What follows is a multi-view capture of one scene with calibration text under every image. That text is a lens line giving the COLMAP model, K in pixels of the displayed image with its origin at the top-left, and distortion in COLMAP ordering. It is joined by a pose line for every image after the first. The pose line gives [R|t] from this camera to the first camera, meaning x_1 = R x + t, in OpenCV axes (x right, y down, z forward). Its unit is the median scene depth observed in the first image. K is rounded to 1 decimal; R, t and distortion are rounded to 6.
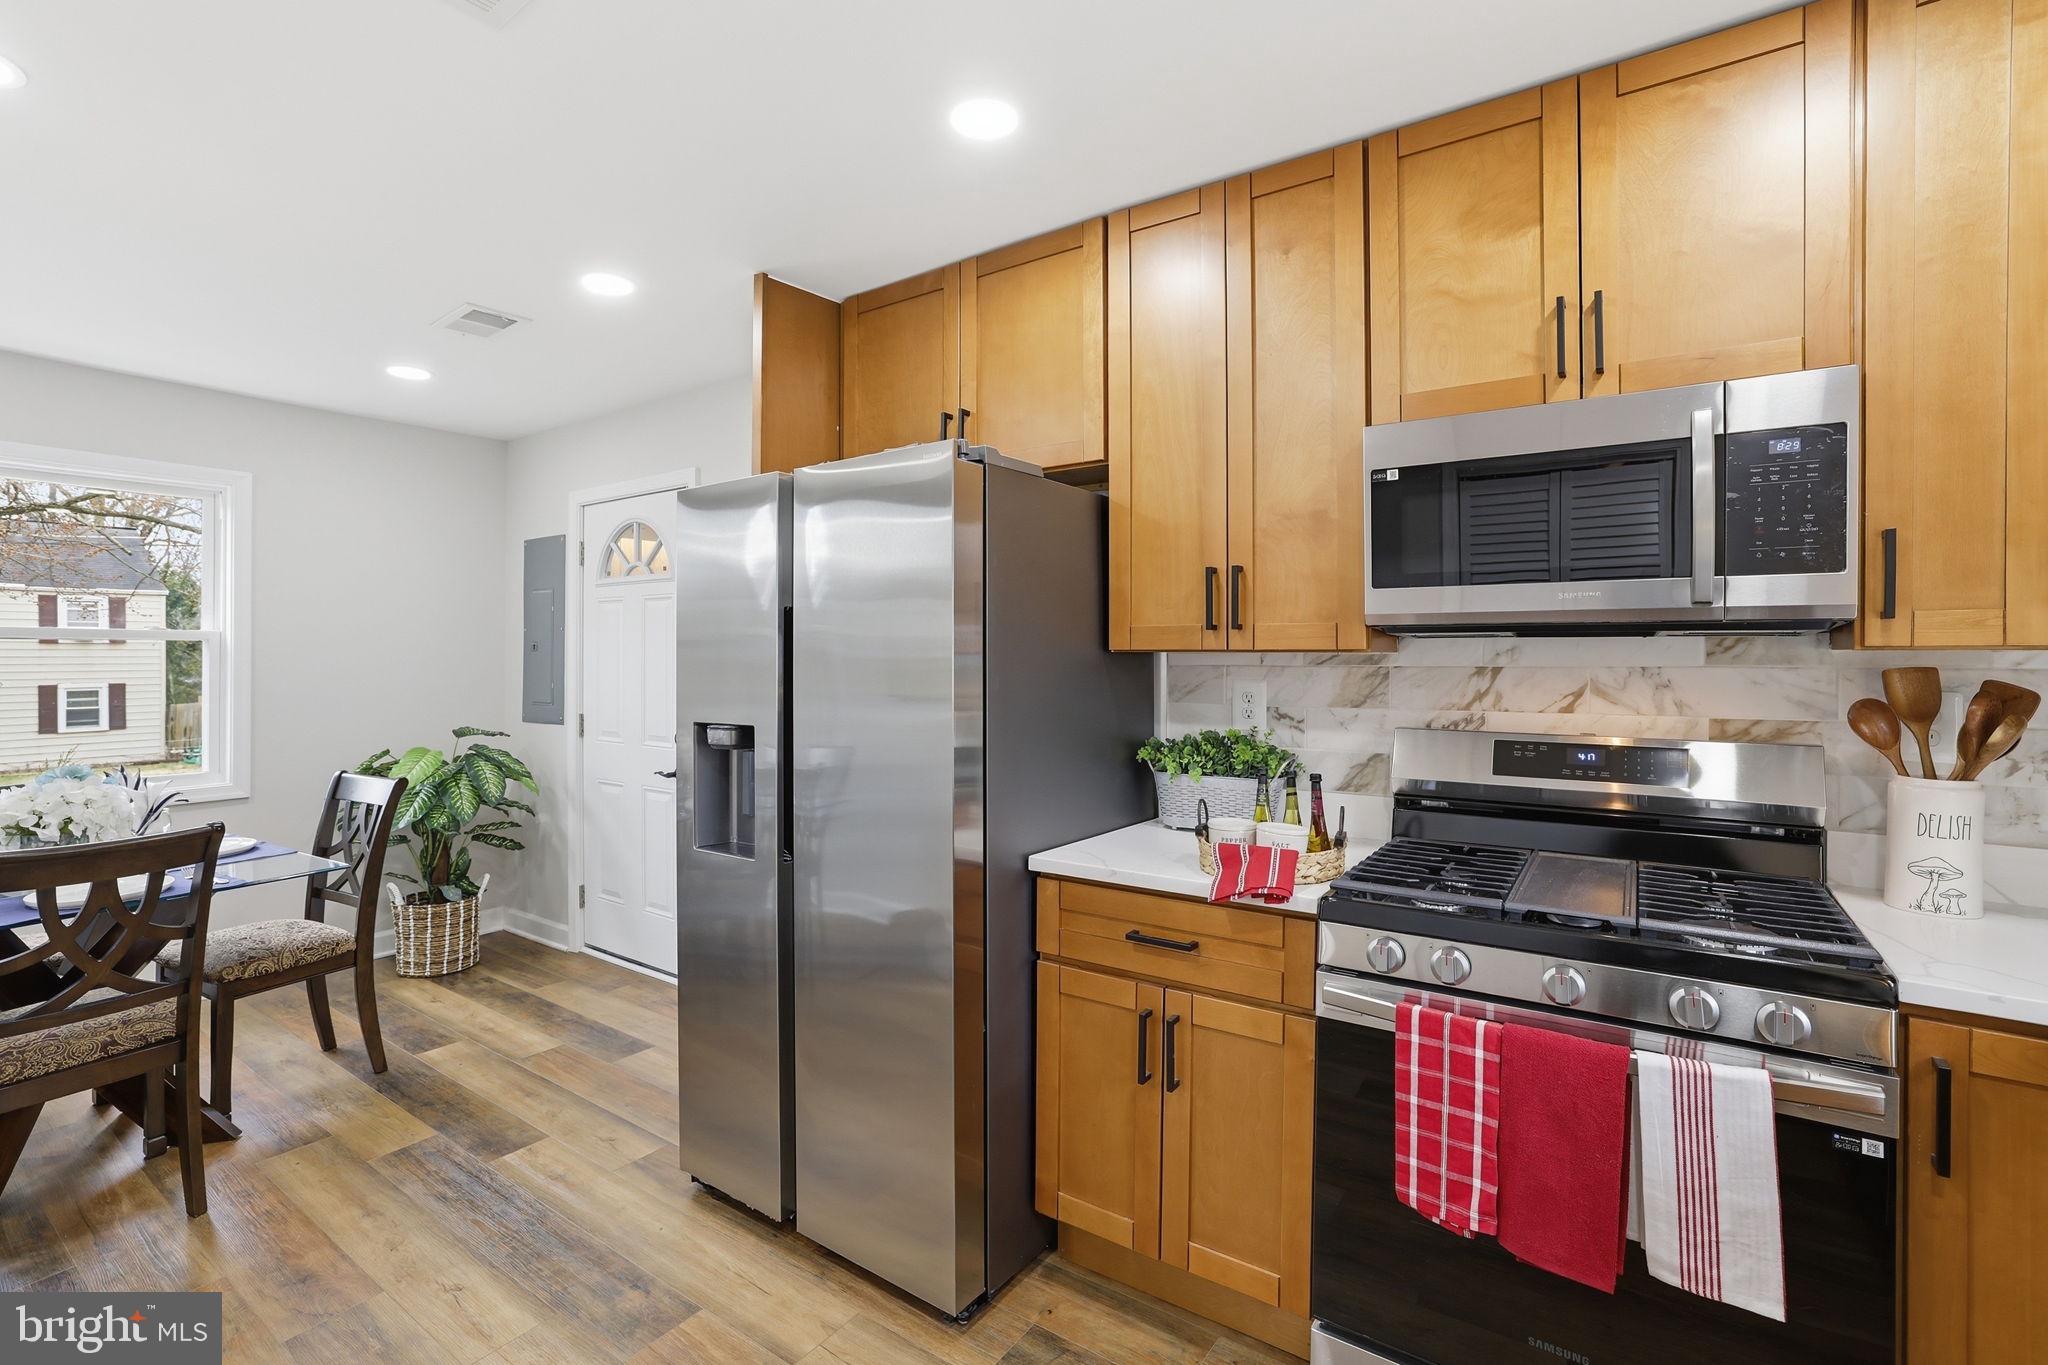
lens RADIAL K [[952.8, 0, 1013.2], [0, 952.8, 667.1], [0, 0, 1]] dist [-0.005958, 0.000254]
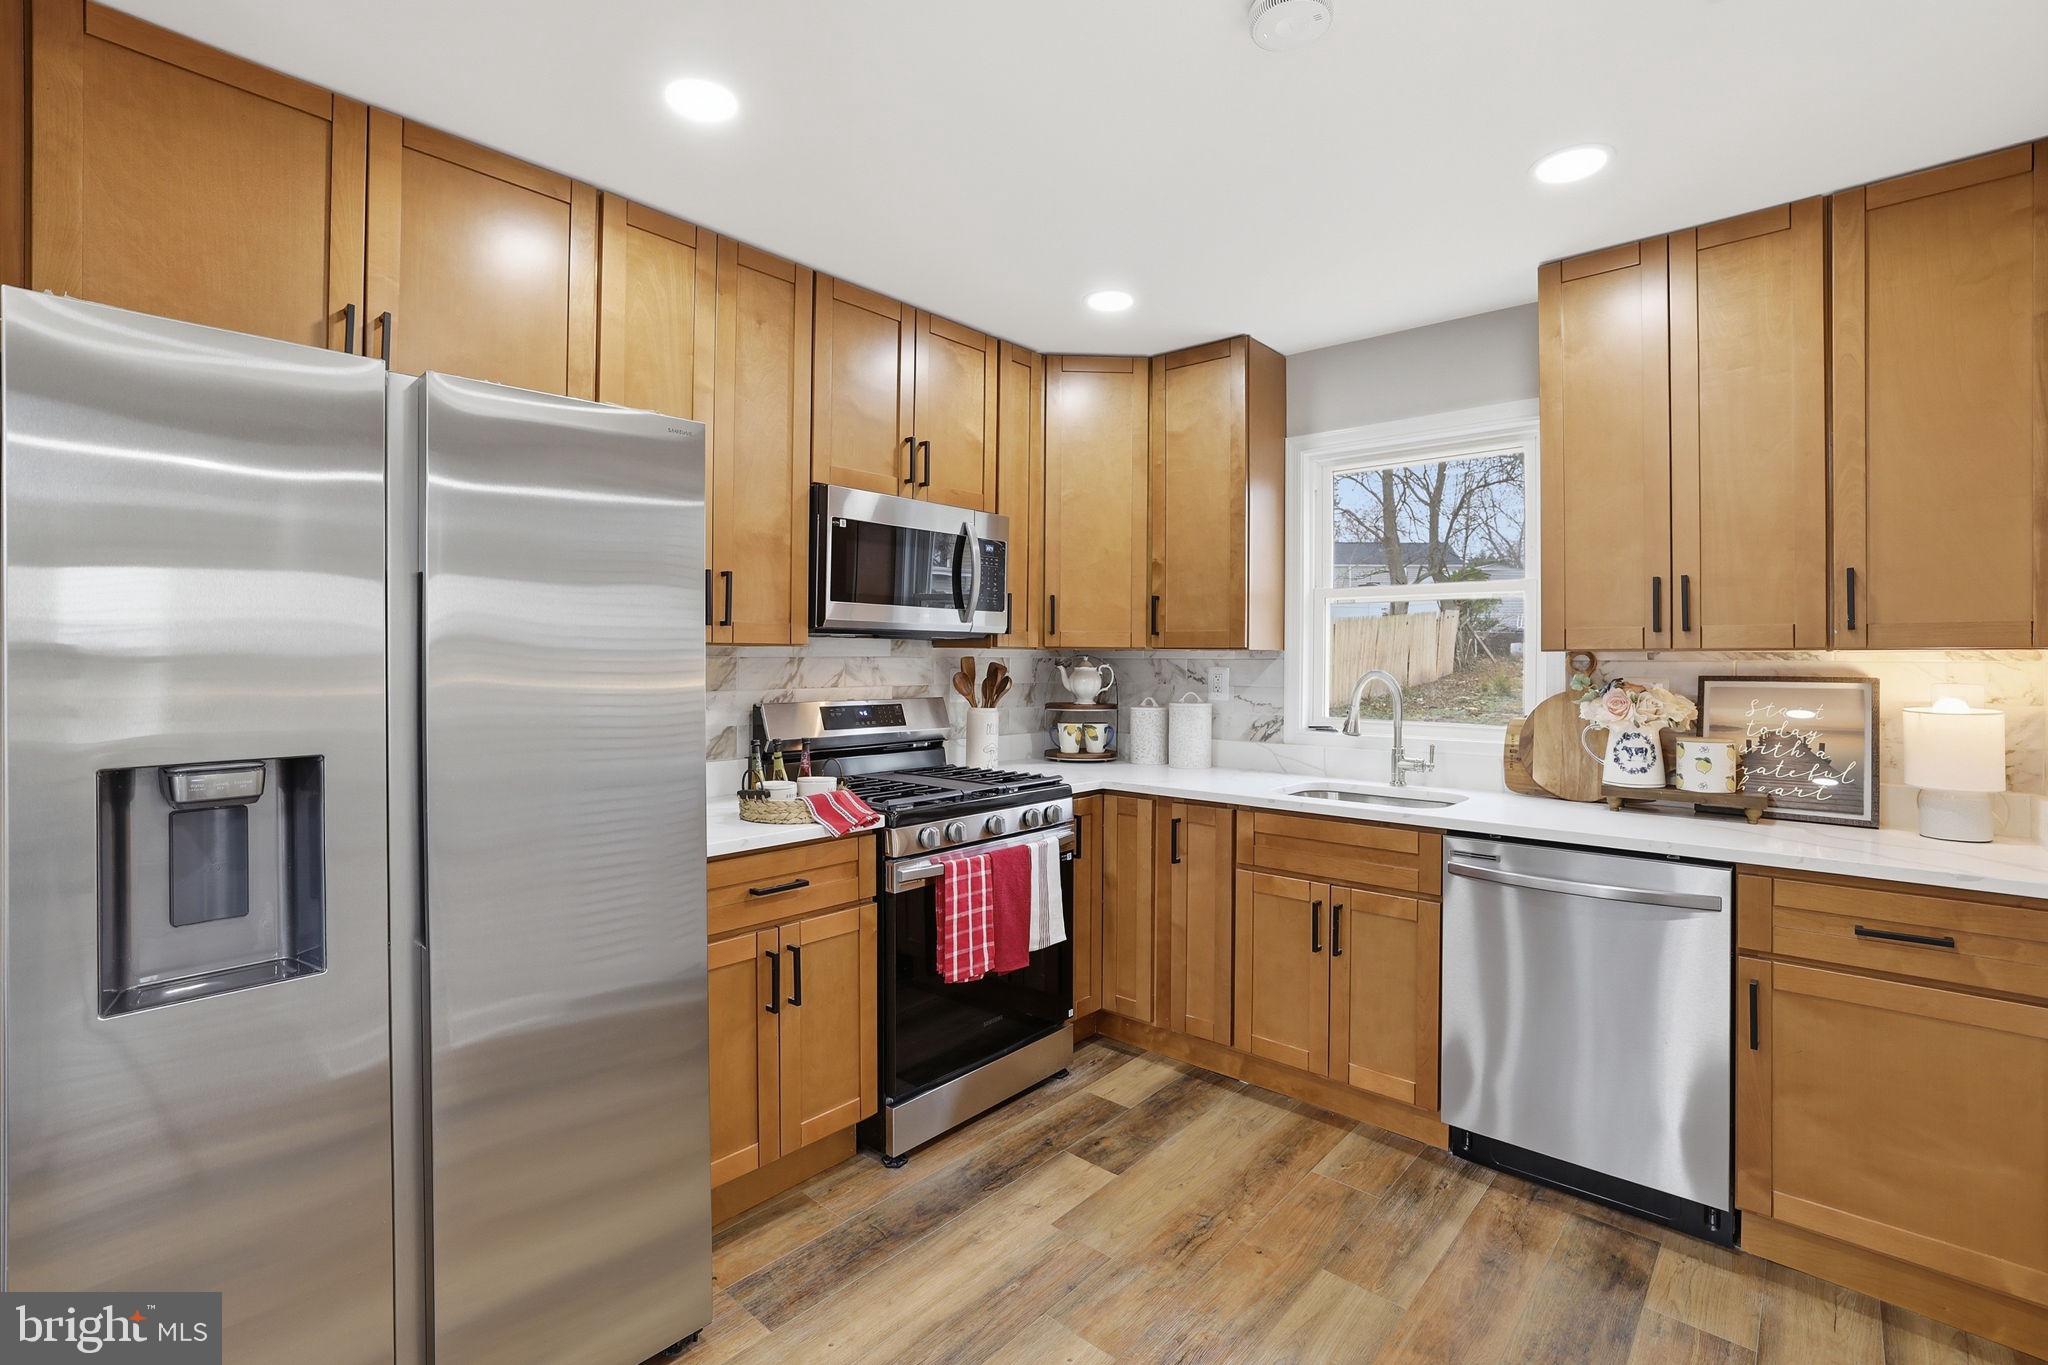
lens RADIAL K [[952.8, 0, 1013.2], [0, 952.8, 667.9], [0, 0, 1]] dist [-0.005958, 0.000254]
pose [[0.110374, -0.011229, 0.993827, -0.981798], [0.008657, 0.999909, 0.010336, 0.004029], [-0.993852, 0.007463, 0.110462, 0.574715]]
